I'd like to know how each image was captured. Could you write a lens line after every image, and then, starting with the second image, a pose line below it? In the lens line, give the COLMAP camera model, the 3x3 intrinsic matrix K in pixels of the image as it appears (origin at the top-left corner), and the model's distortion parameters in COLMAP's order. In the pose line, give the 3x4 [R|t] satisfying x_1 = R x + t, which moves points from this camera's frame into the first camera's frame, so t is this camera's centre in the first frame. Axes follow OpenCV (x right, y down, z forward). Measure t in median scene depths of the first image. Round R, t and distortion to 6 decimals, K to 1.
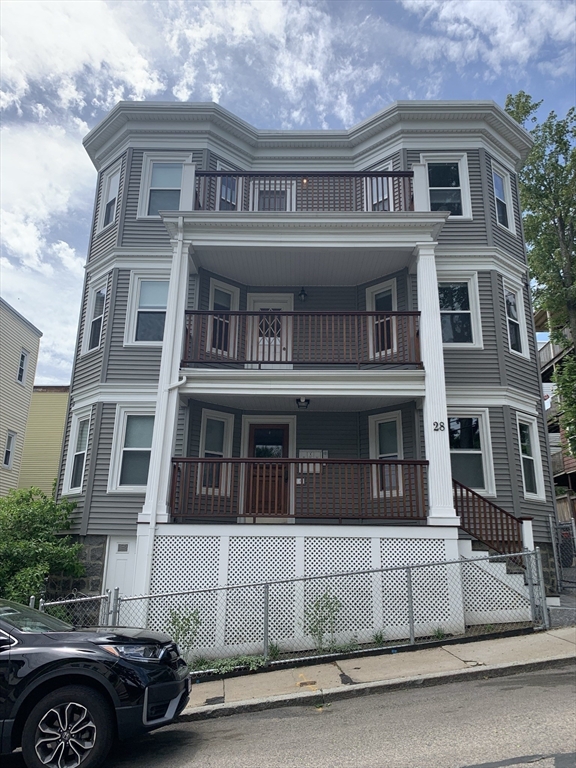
lens RADIAL K [[588.4, 0, 288.4], [0, 588.4, 382.5], [0, 0, 1]] dist [0.023627, -0.021673]
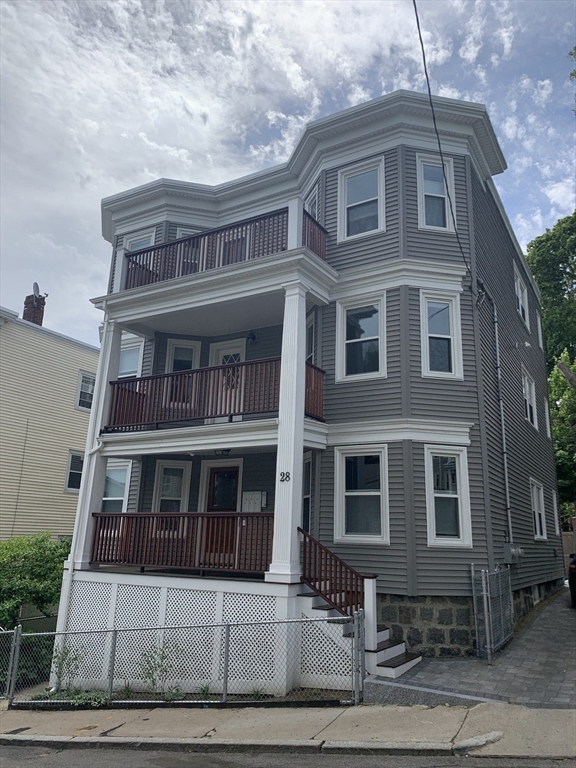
lens RADIAL K [[588.4, 0, 289.8], [0, 588.4, 383.3], [0, 0, 1]] dist [0.023627, -0.021673]
pose [[0.873518, -0.116627, -0.472614, 0.718507], [0.126426, 0.991914, -0.011105, -0.065298], [0.470087, -0.050050, 0.881200, 0.149794]]
